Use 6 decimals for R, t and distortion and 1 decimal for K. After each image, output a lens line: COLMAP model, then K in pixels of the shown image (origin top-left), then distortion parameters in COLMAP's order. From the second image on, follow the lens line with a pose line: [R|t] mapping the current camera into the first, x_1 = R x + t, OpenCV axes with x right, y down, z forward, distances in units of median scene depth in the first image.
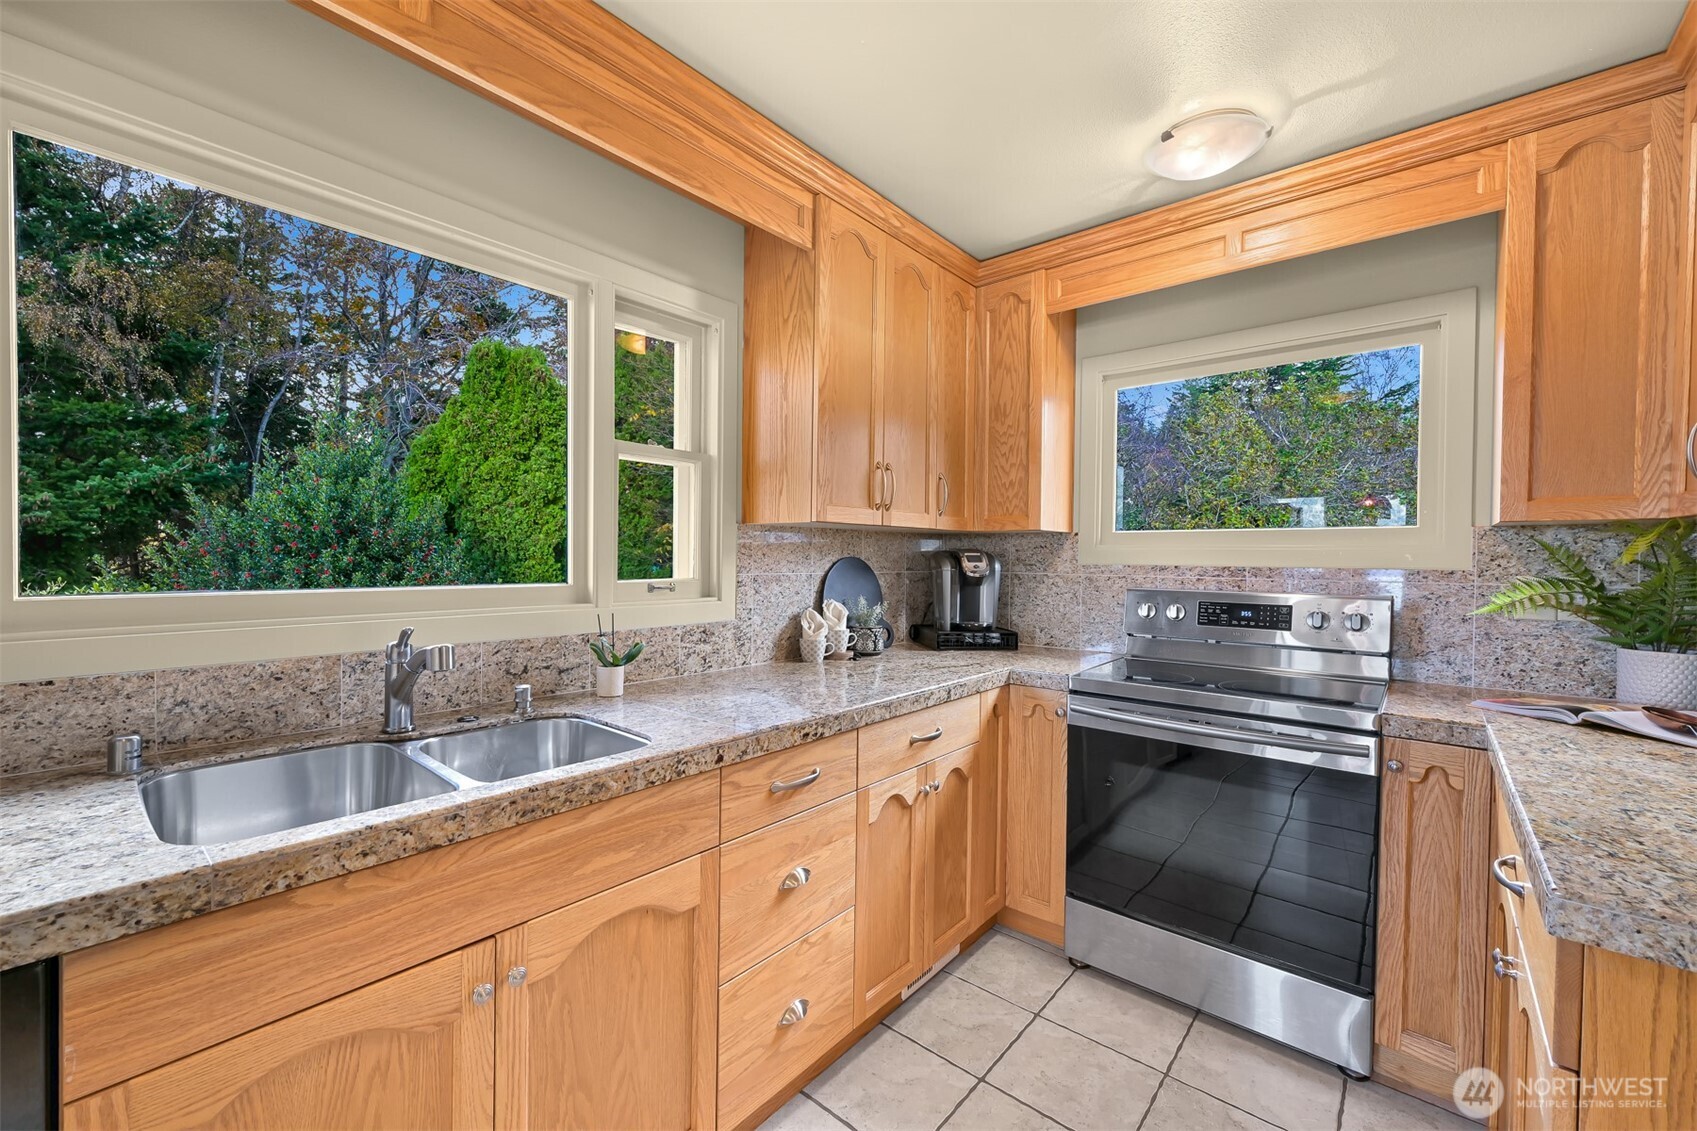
lens RADIAL K [[677.3, 0, 795.5], [0, 677.3, 564.2], [0, 0, 1]] dist [0.000780, -0.000230]
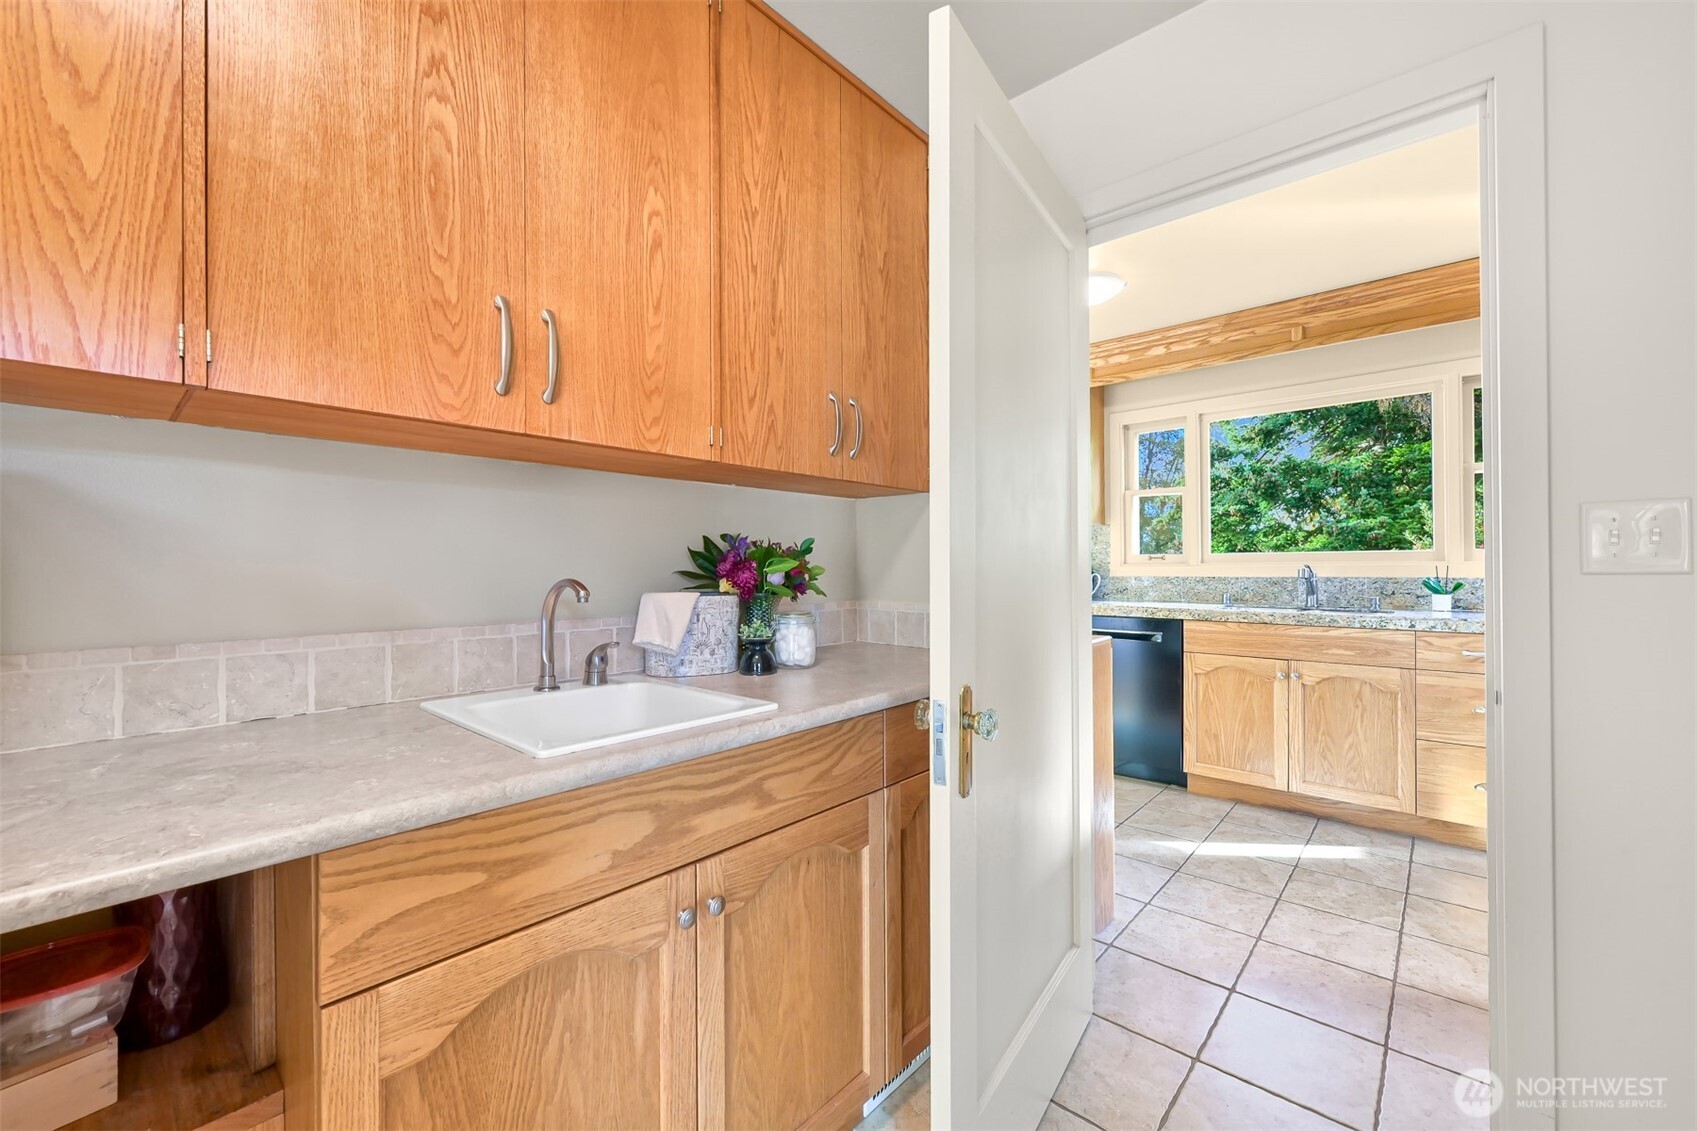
lens RADIAL K [[677.3, 0, 842.4], [0, 677.3, 561.4], [0, 0, 1]] dist [0.000780, -0.000230]
pose [[0.009715, -0.013138, -0.999867, 1.664874], [-0.007903, 0.999881, -0.013215, 0.111345], [0.999922, 0.008030, 0.009610, -0.655784]]
